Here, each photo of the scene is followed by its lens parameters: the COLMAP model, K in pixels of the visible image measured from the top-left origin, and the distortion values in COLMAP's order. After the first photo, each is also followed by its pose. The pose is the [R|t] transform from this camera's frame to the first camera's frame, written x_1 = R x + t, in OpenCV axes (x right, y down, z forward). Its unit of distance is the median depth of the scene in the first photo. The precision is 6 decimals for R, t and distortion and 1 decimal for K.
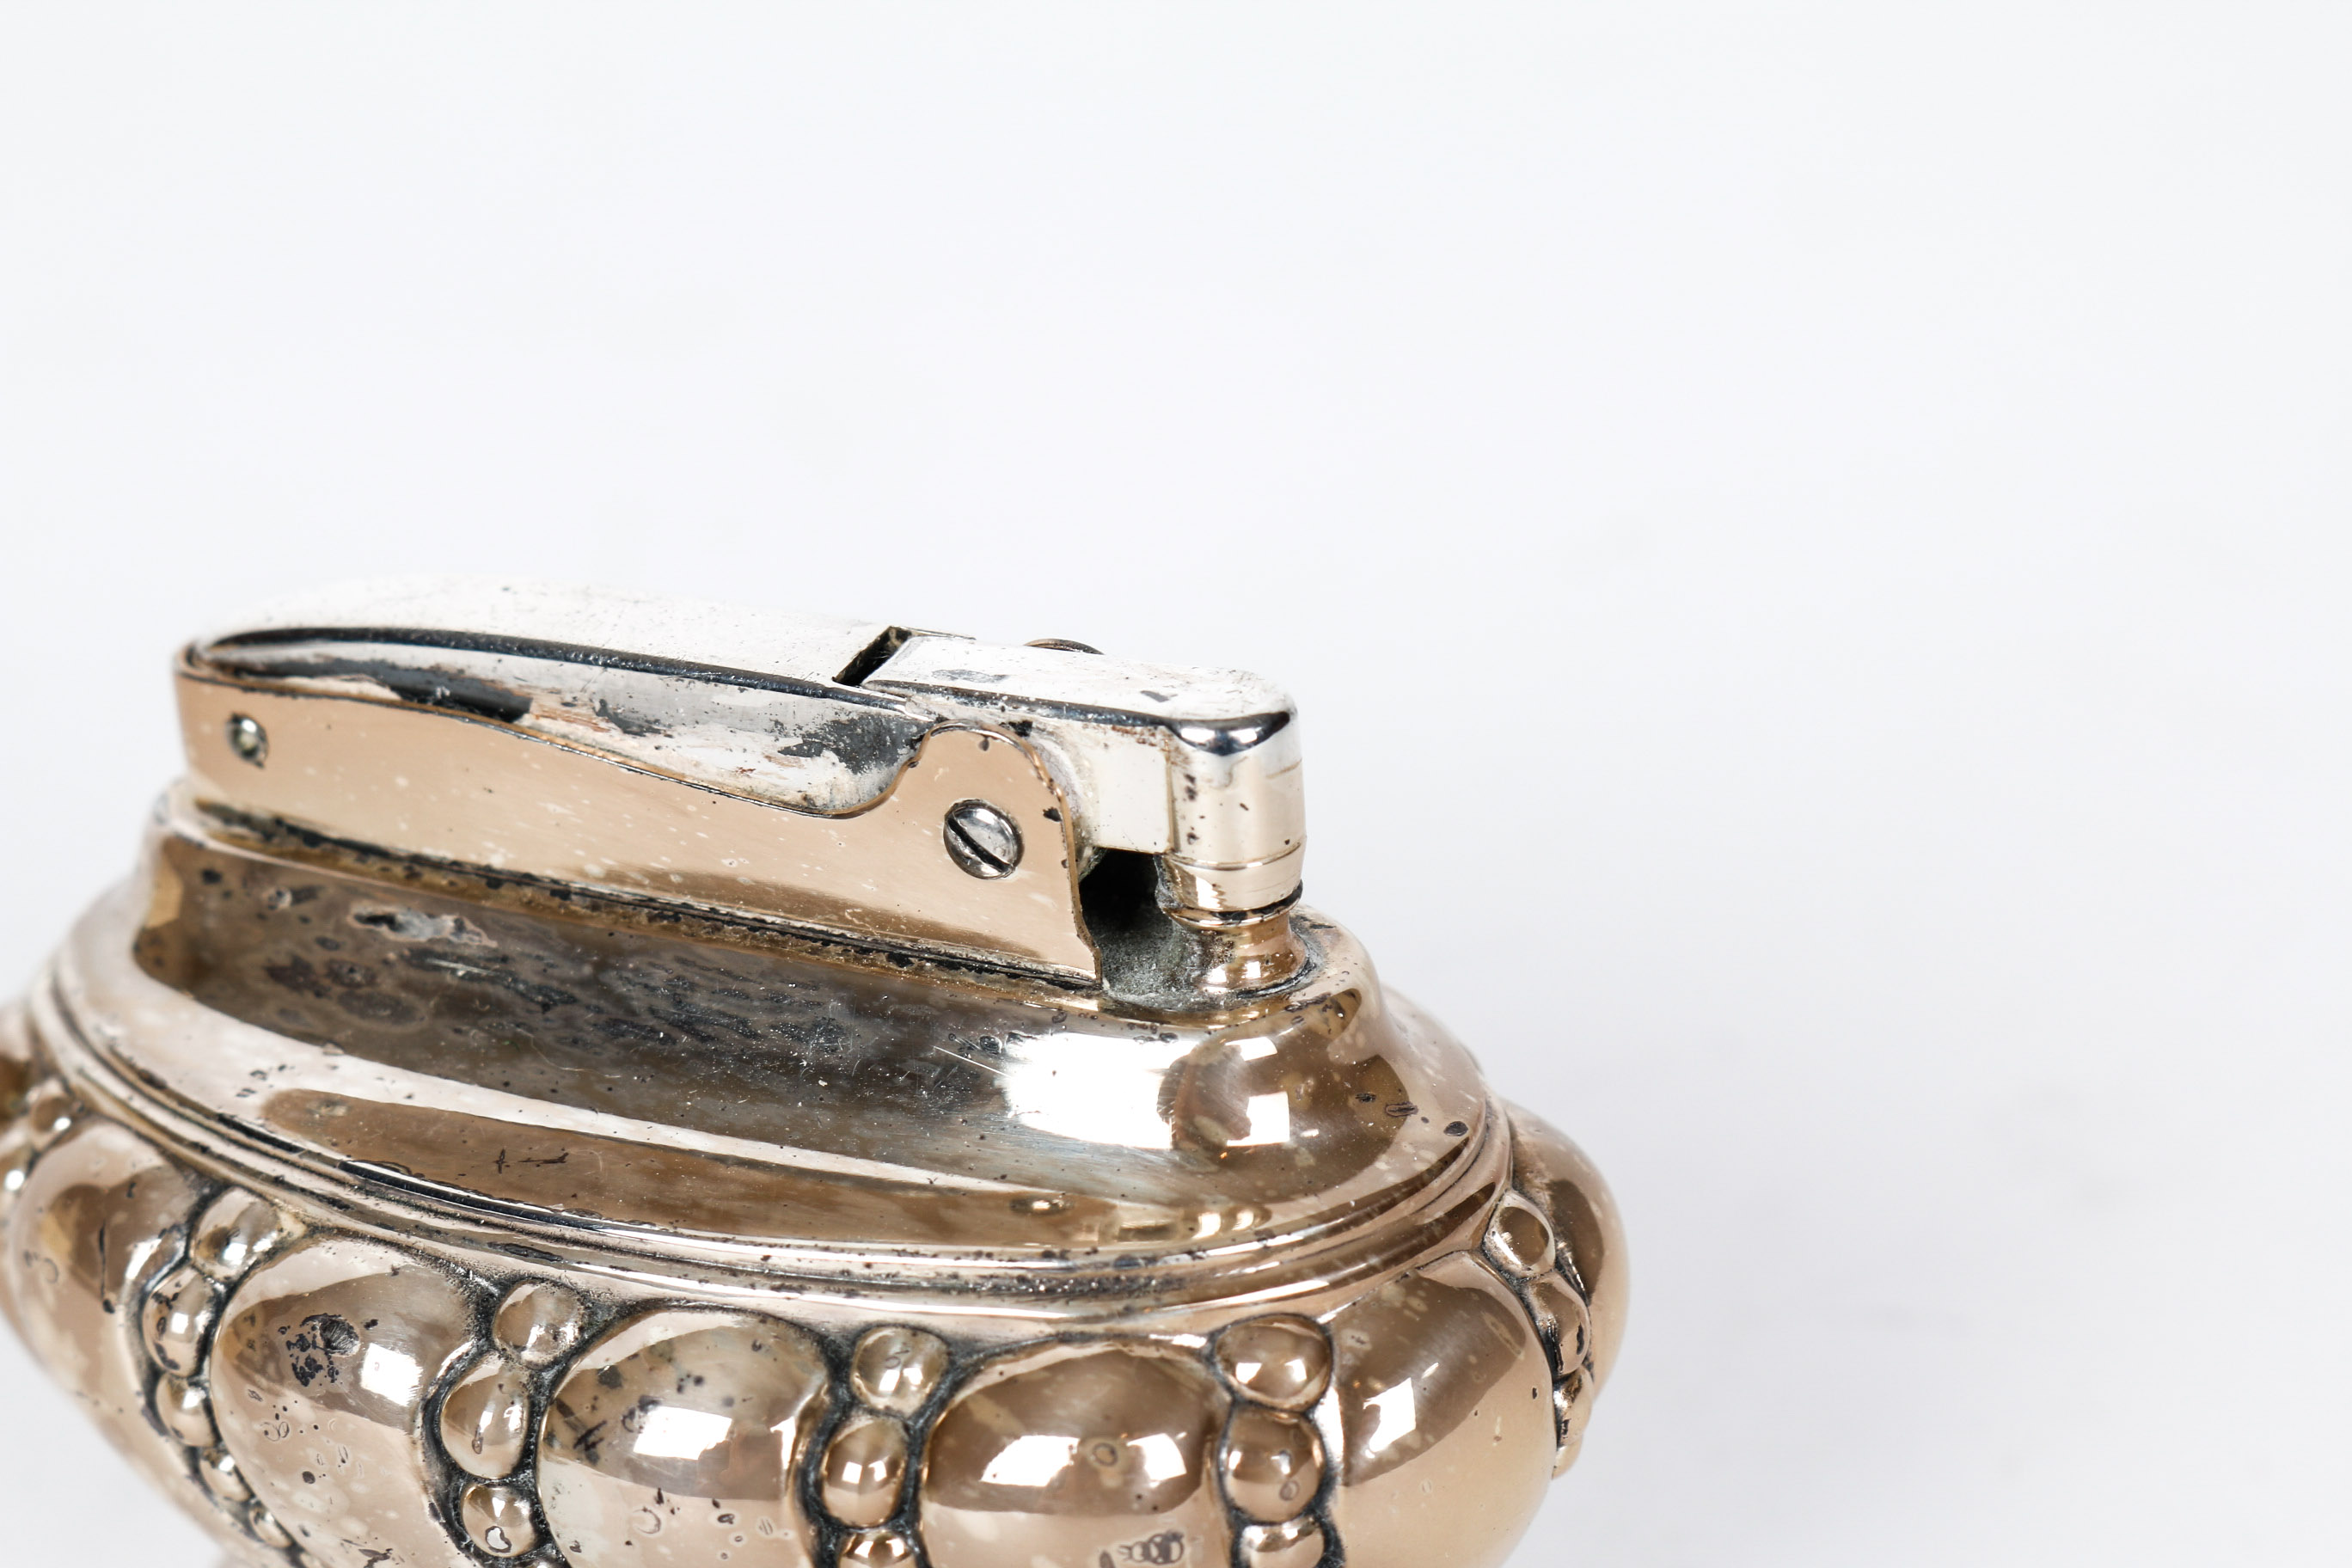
lens RADIAL K [[5303.0, 0, 1160.8], [0, 5303.0, 787.9], [0, 0, 1]] dist [0.037628, 0.000000]
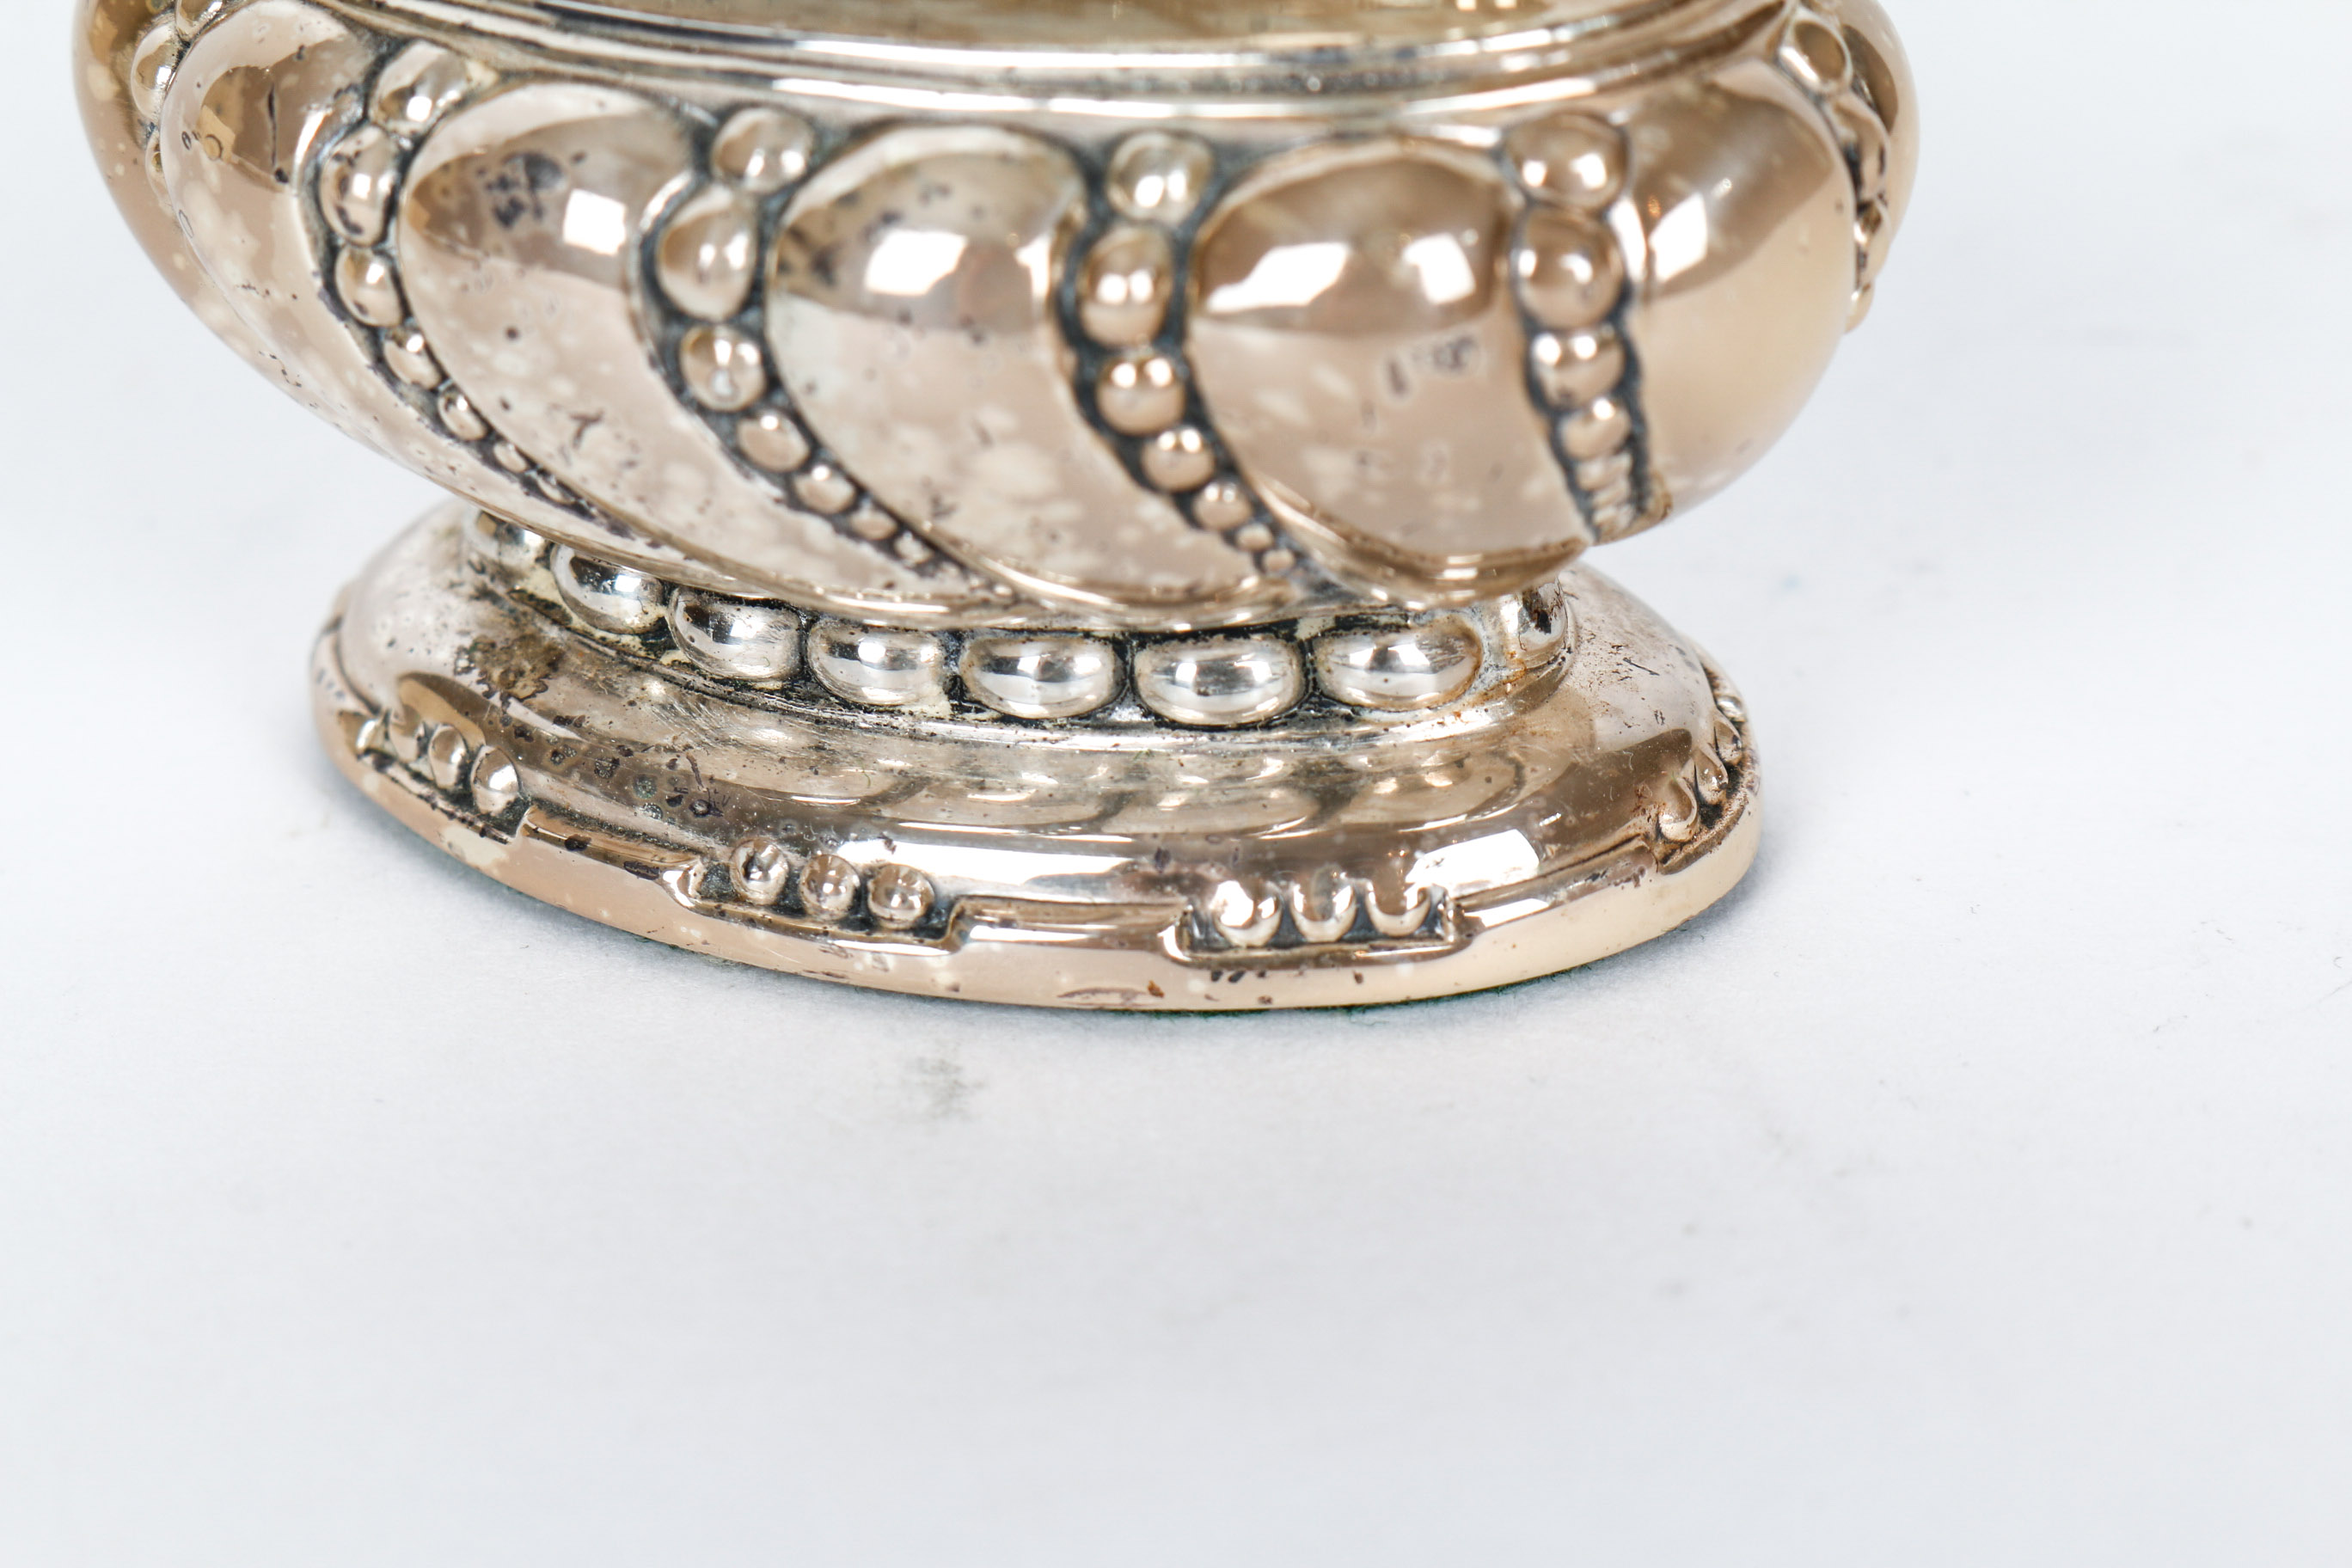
lens RADIAL K [[5303.0, 0, 1115.8], [0, 5303.0, 765.0], [0, 0, 1]] dist [0.037628, 0.000000]
pose [[0.999676, -0.020368, 0.015235, -0.071149], [0.019450, 0.998118, 0.058150, 0.153258], [-0.016390, -0.057835, 0.998192, 0.072220]]
